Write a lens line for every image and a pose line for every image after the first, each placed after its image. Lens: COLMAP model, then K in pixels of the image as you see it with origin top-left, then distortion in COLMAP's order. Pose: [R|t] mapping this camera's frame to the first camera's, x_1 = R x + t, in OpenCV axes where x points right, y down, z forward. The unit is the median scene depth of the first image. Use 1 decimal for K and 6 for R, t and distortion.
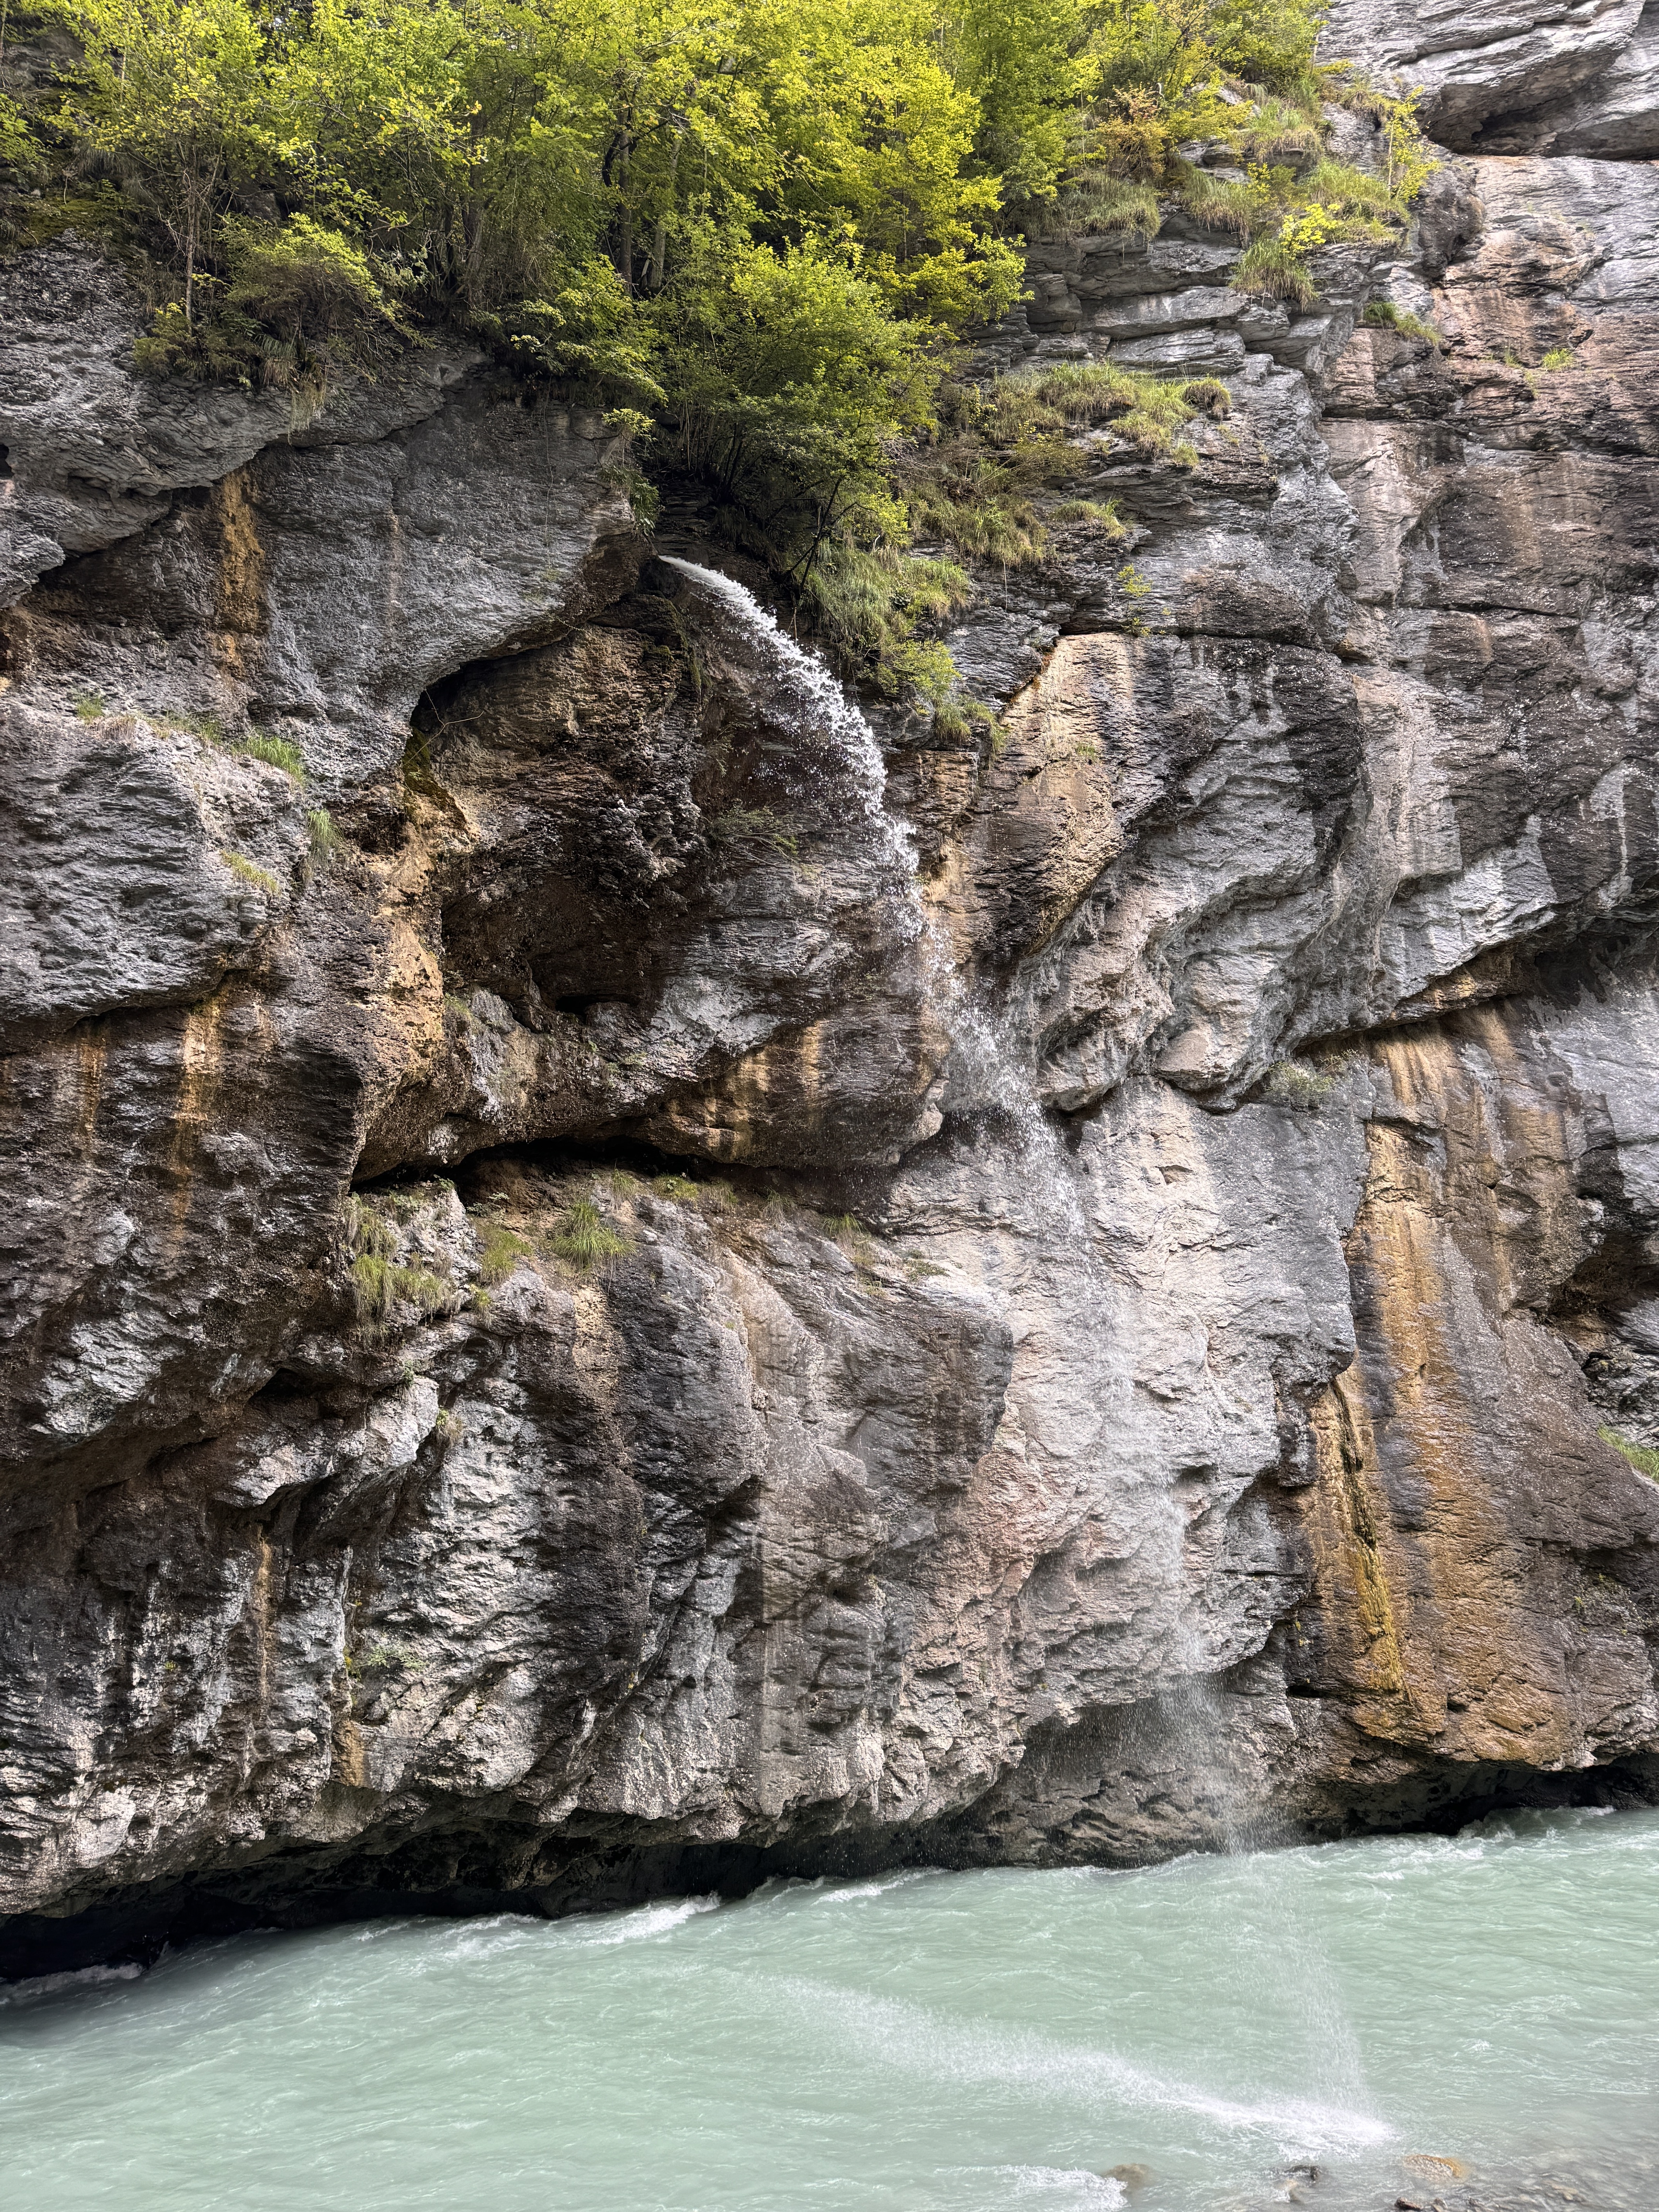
lens RADIAL K [[1531.1, 0, 826.3], [0, 1531.1, 1095.6], [0, 0, 1]] dist [0.079595, -0.108516]
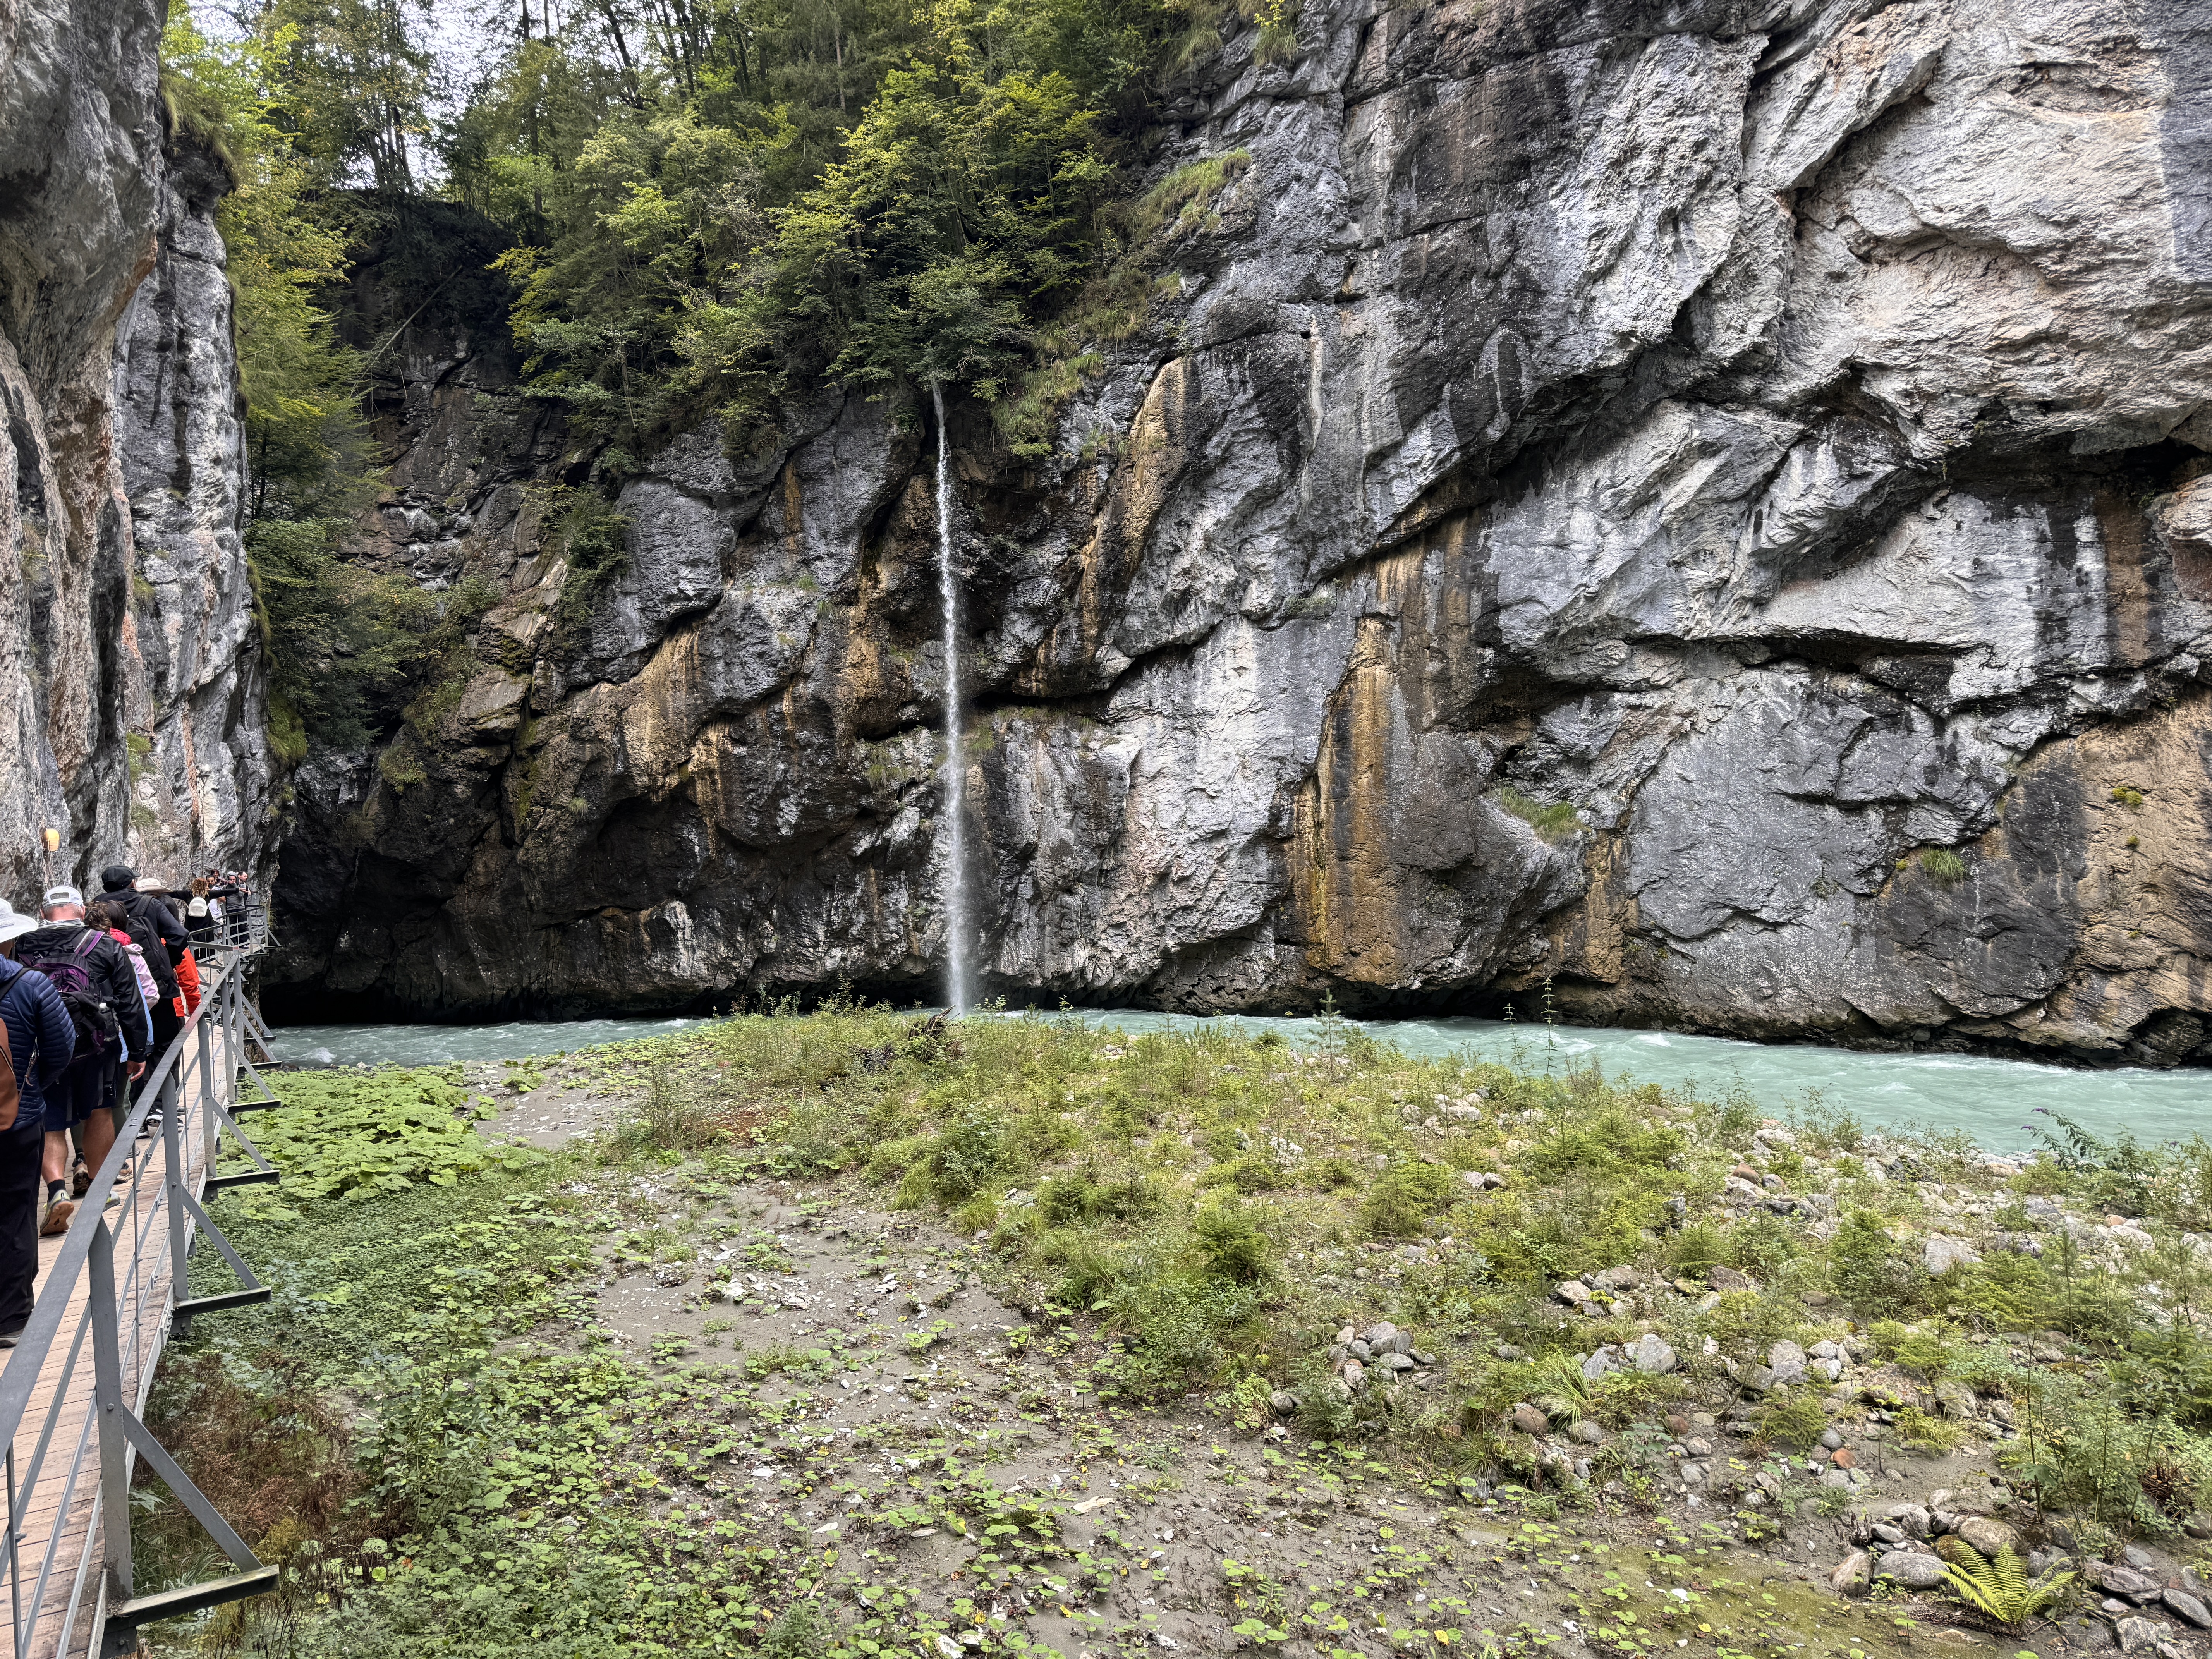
lens RADIAL K [[1531.1, 0, 1124.4], [0, 1531.1, 850.2], [0, 0, 1]] dist [0.079595, -0.108516]
pose [[0.639876, -0.013451, -0.768360, 1.727325], [0.215776, 0.962769, 0.162840, -0.078125], [0.737563, -0.269991, 0.618955, -0.298610]]
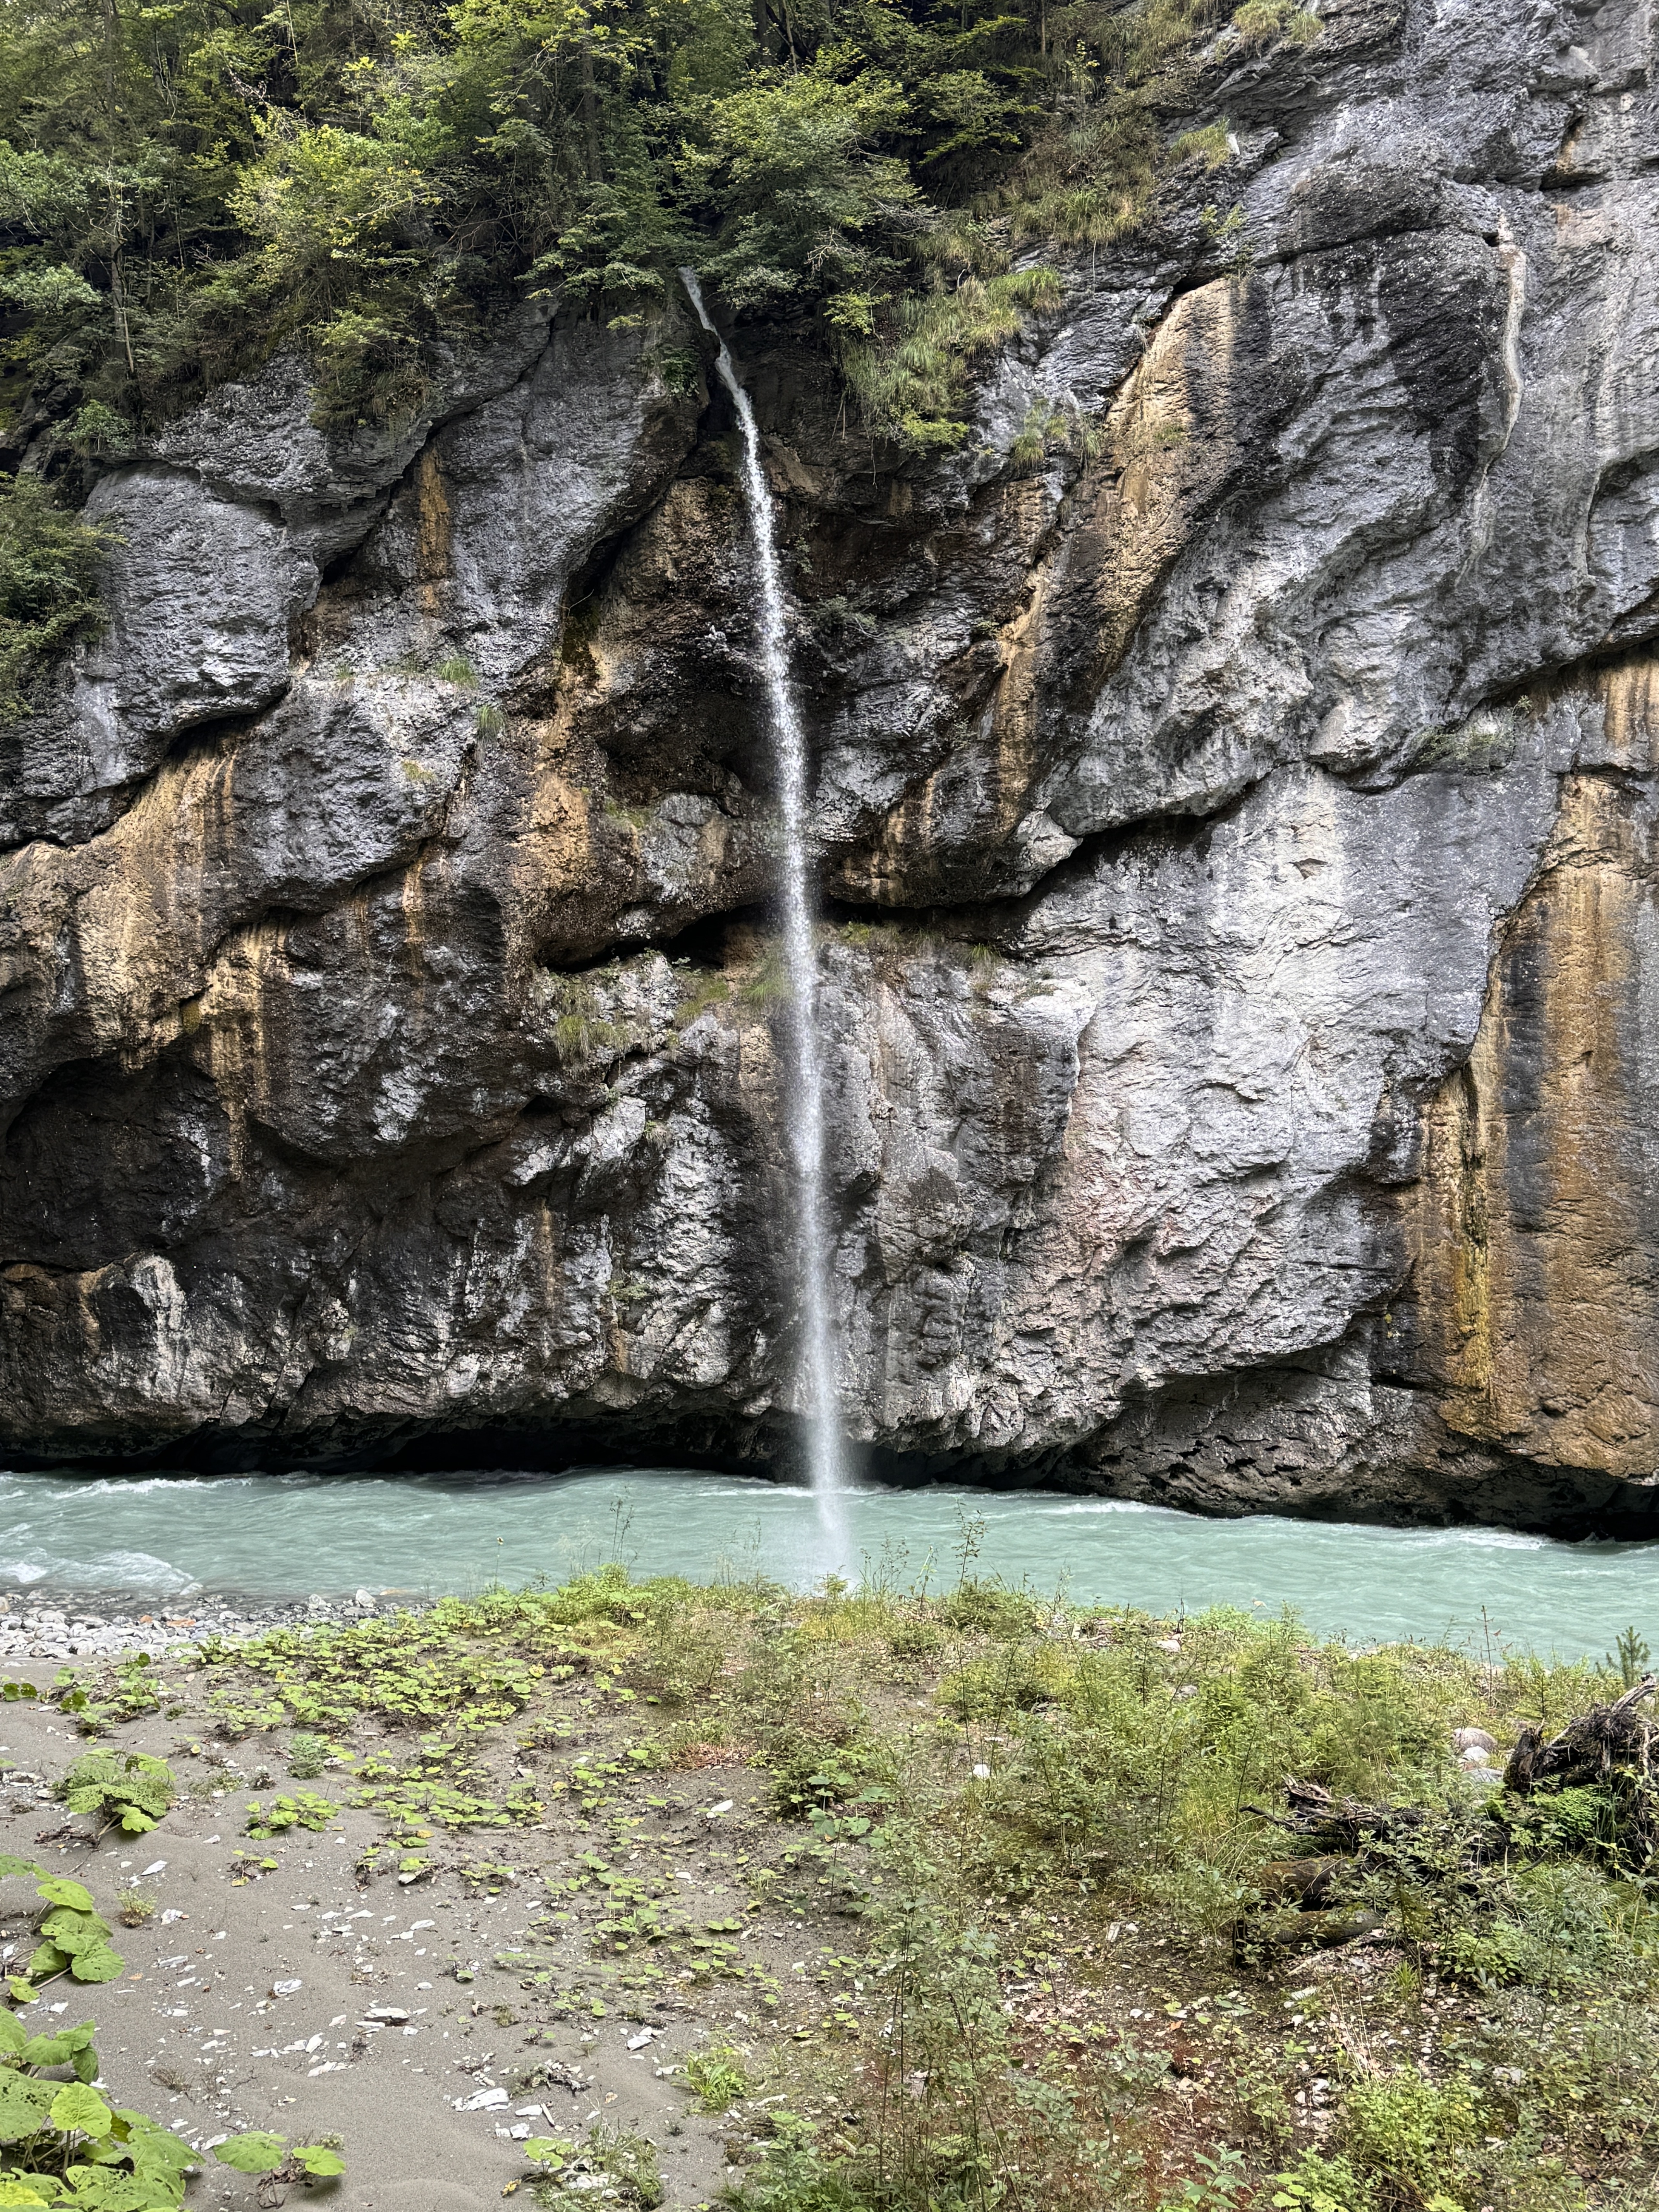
lens RADIAL K [[2152.4, 0, 833.1], [0, 2152.4, 1117.5], [0, 0, 1]] dist [0.081379, 0.000000]
pose [[0.710419, -0.012174, -0.703674, 1.100159], [0.161139, 0.976103, 0.145796, -0.047055], [0.685084, -0.216966, 0.695404, -0.195886]]
